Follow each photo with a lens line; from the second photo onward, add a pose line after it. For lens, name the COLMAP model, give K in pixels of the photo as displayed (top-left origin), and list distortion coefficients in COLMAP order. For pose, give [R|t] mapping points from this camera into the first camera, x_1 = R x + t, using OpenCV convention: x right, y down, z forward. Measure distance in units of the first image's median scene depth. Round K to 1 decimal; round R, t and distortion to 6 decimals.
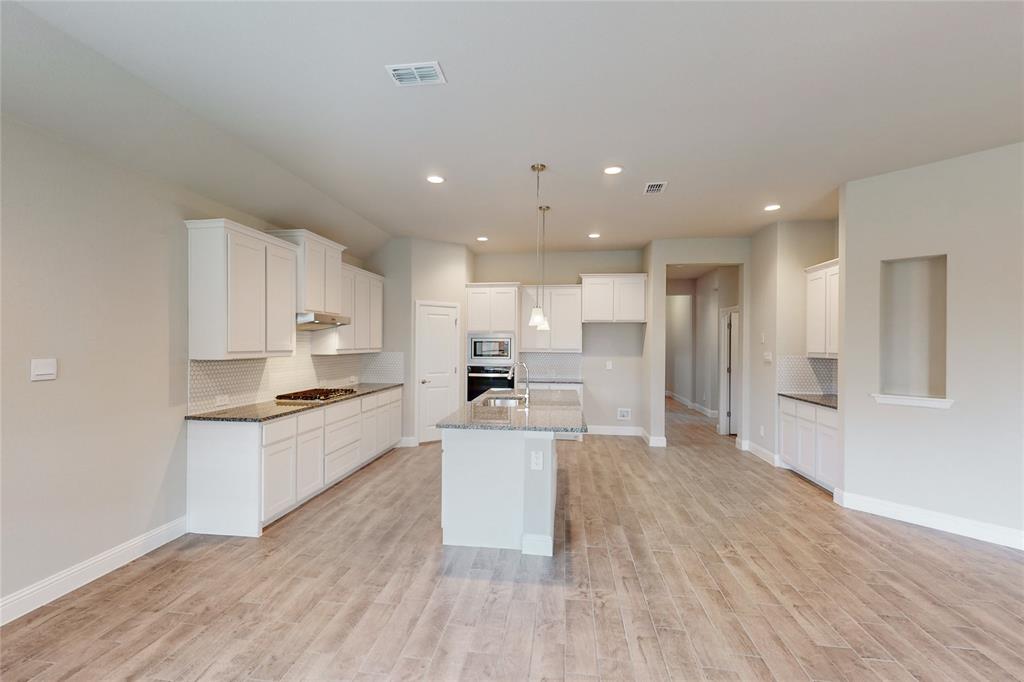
lens RADIAL K [[491.2, 0, 491.0], [0, 491.2, 343.6], [0, 0, 1]] dist [-0.008564, 0.003445]
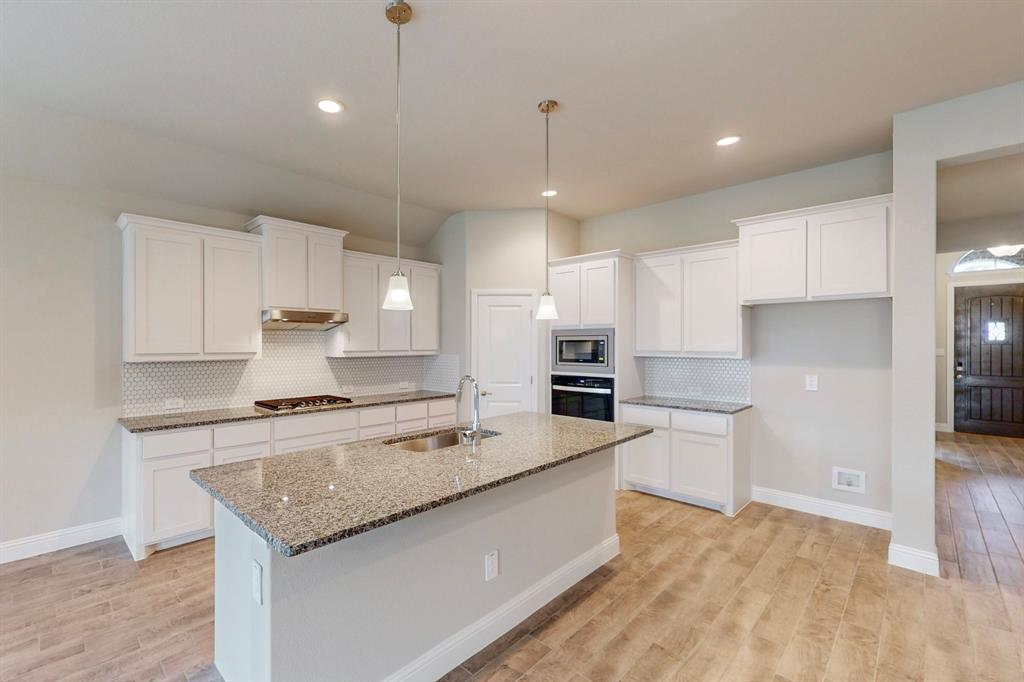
lens RADIAL K [[464.2, 0, 431.2], [0, 464.2, 340.9], [0, 0, 1]] dist [-0.004120, -0.001420]
pose [[0.770025, -0.009672, -0.637941, 0.317654], [0.004522, 0.999943, -0.009703, 0.002139], [0.637998, 0.004586, 0.770024, 0.456175]]
